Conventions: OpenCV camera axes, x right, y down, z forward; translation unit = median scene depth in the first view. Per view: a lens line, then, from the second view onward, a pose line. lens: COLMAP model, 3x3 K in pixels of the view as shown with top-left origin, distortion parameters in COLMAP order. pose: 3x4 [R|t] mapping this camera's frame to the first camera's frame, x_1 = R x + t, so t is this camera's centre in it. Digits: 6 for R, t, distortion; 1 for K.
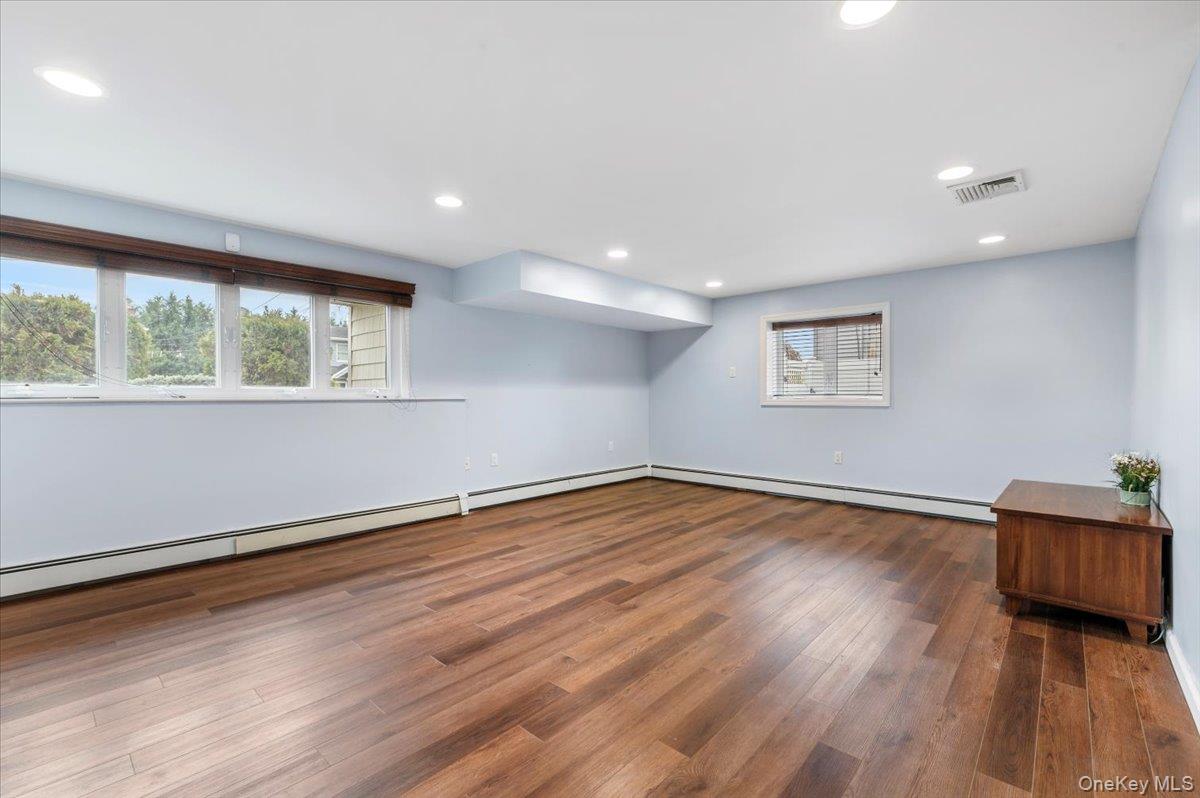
lens RADIAL K [[518.4, 0, 602.3], [0, 518.4, 396.9], [0, 0, 1]] dist [0.002654, 0.000002]
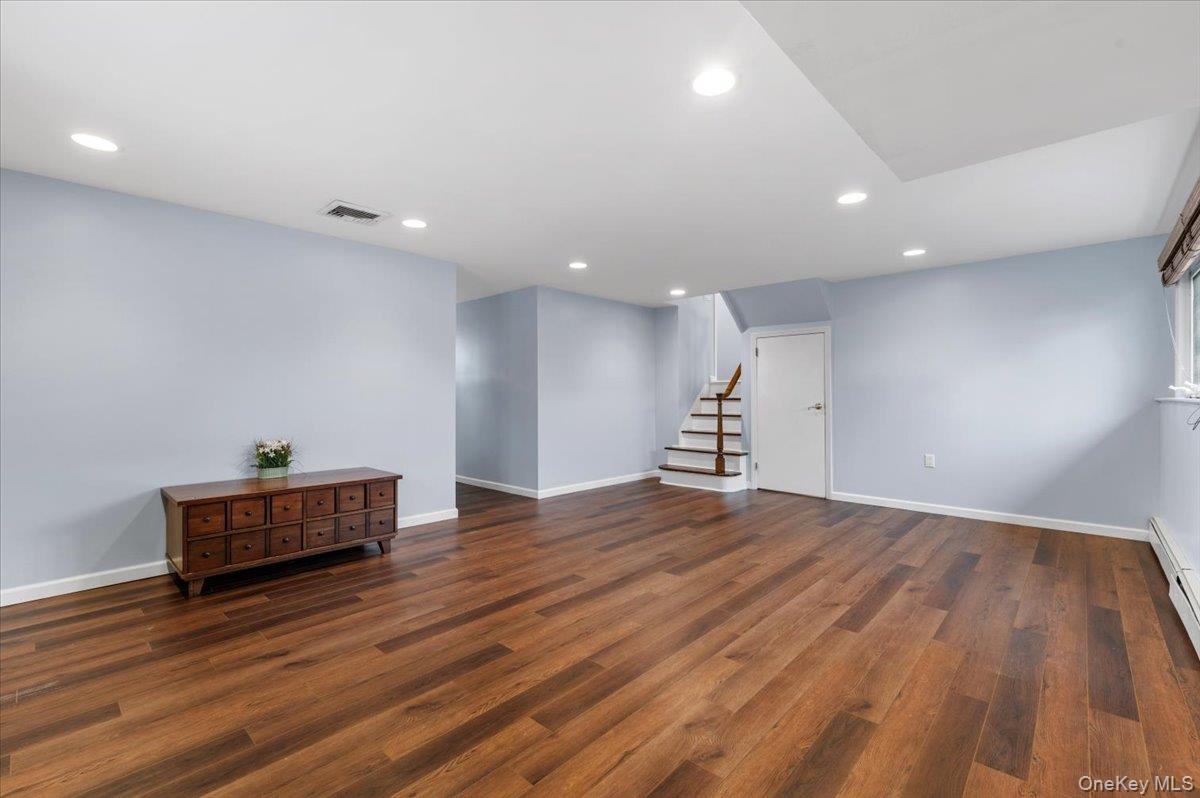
lens RADIAL K [[518.4, 0, 602.3], [0, 518.4, 396.9], [0, 0, 1]] dist [0.002654, 0.000002]
pose [[-0.999922, -0.002098, 0.012296, 0.163862], [-0.002020, 0.999978, 0.006346, -0.003800], [-0.012309, 0.006321, -0.999904, 1.955046]]
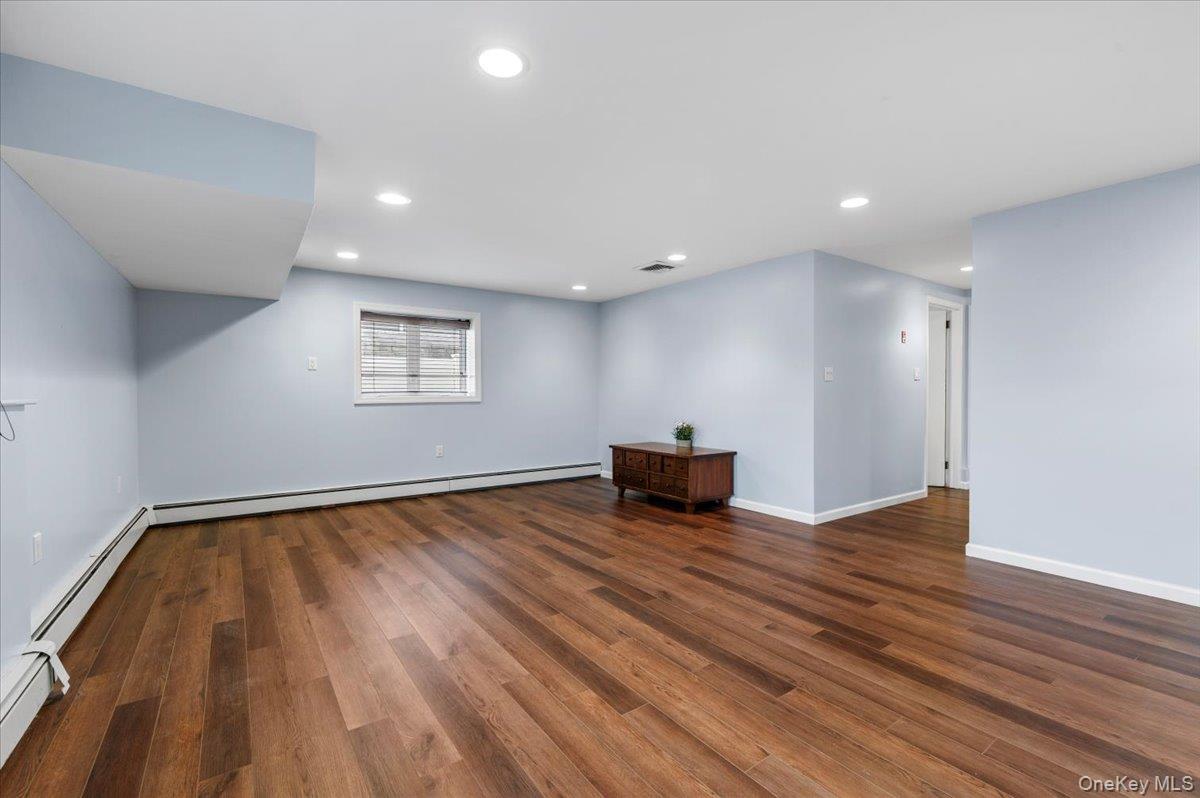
lens RADIAL K [[518.4, 0, 602.3], [0, 518.4, 396.9], [0, 0, 1]] dist [0.002654, 0.000002]
pose [[0.216758, -0.010265, 0.976171, -0.837319], [0.004804, 0.999944, 0.009448, -0.003038], [-0.976214, 0.002642, 0.216795, 0.751961]]
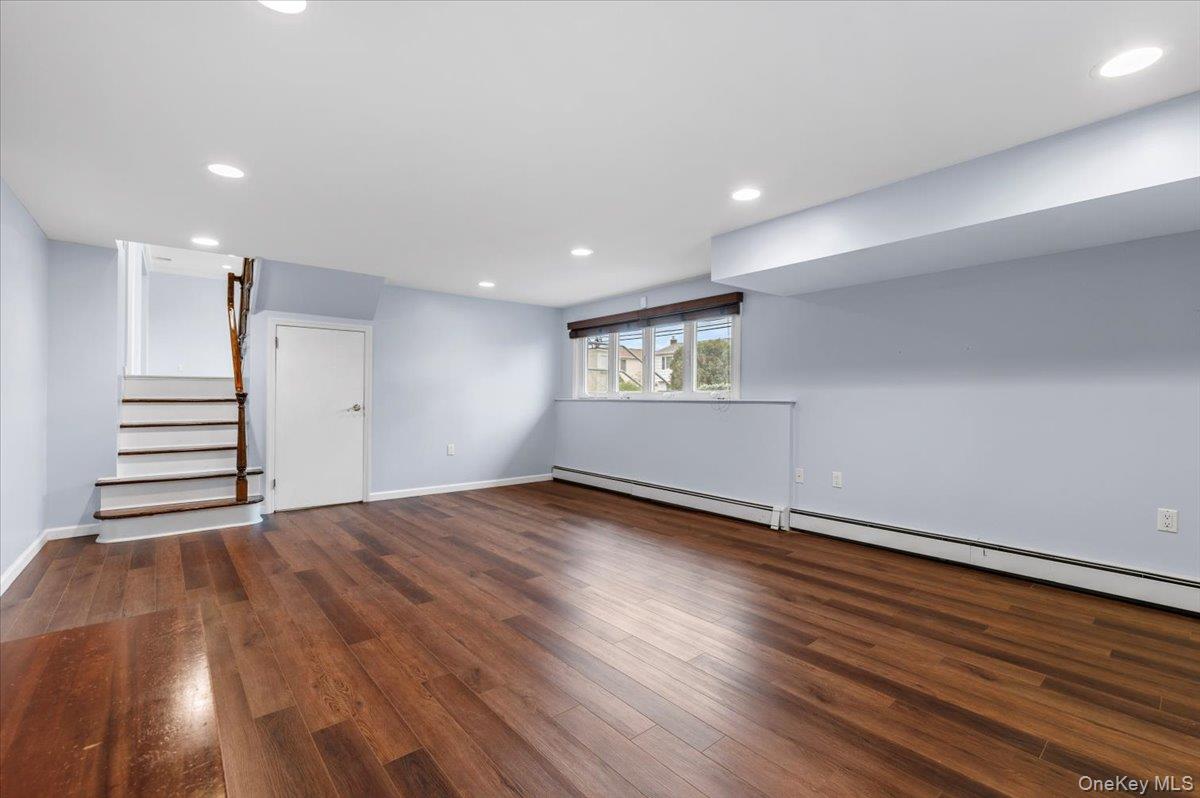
lens RADIAL K [[518.4, 0, 602.3], [0, 518.4, 396.9], [0, 0, 1]] dist [0.002654, 0.000002]
pose [[-0.133522, -0.004106, -0.991037, 0.998906], [-0.007739, 0.999965, -0.003100, 0.001926], [0.991016, 0.007255, -0.133550, 1.217190]]
